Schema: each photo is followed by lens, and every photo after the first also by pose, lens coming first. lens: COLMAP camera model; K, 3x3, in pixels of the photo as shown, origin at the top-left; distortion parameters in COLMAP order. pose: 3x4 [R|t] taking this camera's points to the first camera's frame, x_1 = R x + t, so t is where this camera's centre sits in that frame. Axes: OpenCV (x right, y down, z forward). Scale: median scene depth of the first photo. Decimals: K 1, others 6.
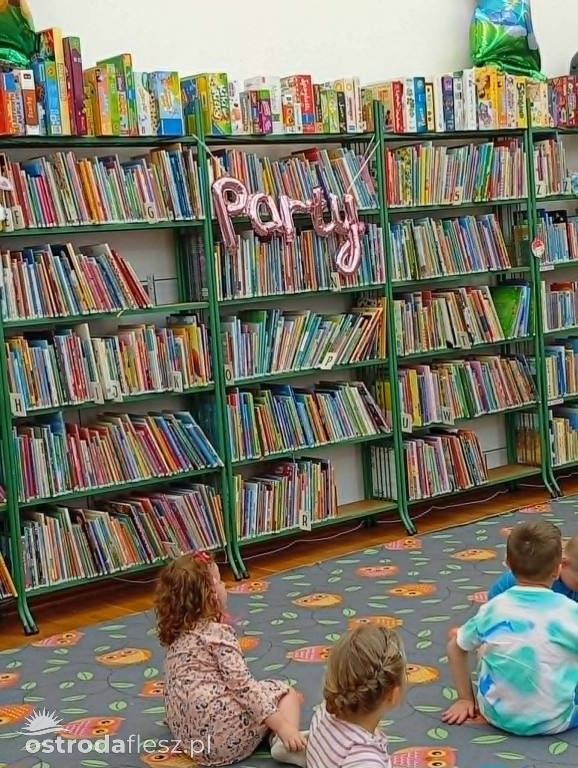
lens RADIAL K [[1361.7, 0, 285.0], [0, 1361.7, 381.9], [0, 0, 1]] dist [0.168242, -0.410799]
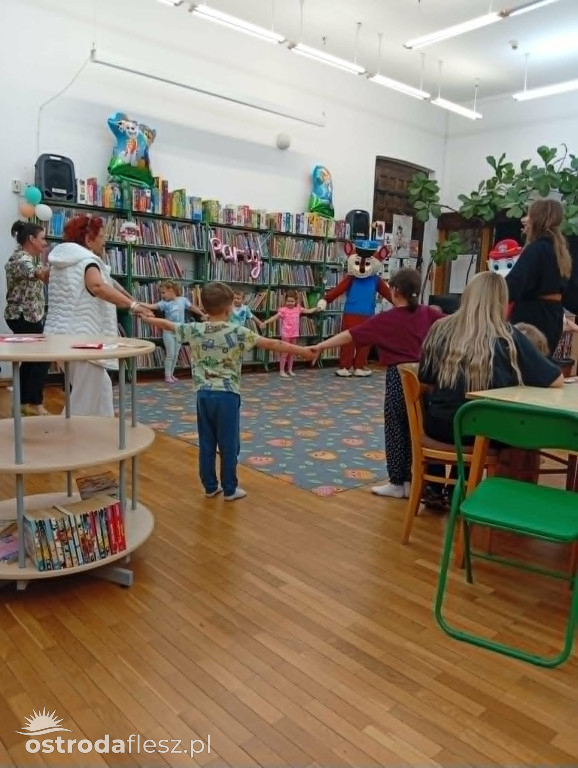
lens RADIAL K [[592.4, 0, 287.5], [0, 592.4, 383.3], [0, 0, 1]] dist [0.142218, -0.320014]
pose [[0.991102, 0.112193, 0.071625, 0.049756], [-0.115794, 0.992100, 0.048267, 0.071593], [-0.065644, -0.056132, 0.996263, -0.262423]]
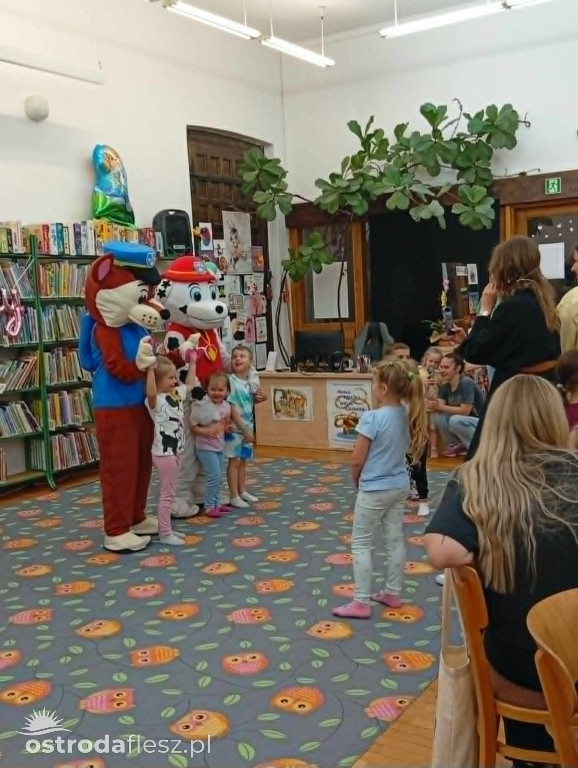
lens RADIAL K [[821.4, 0, 286.7], [0, 821.4, 383.0], [0, 0, 1]] dist [0.166304, -0.405441]
pose [[0.948679, 0.005044, 0.316201, 0.041691], [-0.000342, 0.999889, -0.014923, -0.007074], [-0.316241, 0.014049, 0.948575, -0.077461]]
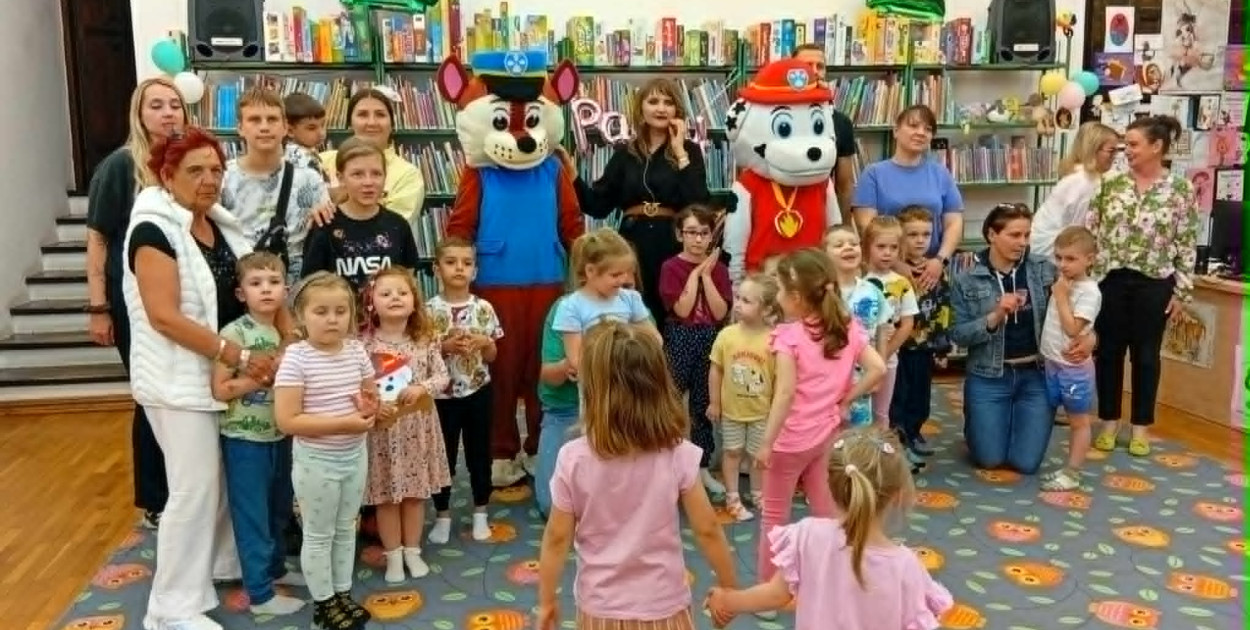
lens RADIAL K [[973.5, 0, 623.0], [0, 973.5, 322.0], [0, 0, 1]] dist [0.101875, -0.225584]
pose [[0.877412, 0.152541, -0.454840, 0.421807], [-0.106746, 0.986411, 0.124896, -0.056153], [0.467711, -0.061033, 0.881772, 0.169663]]
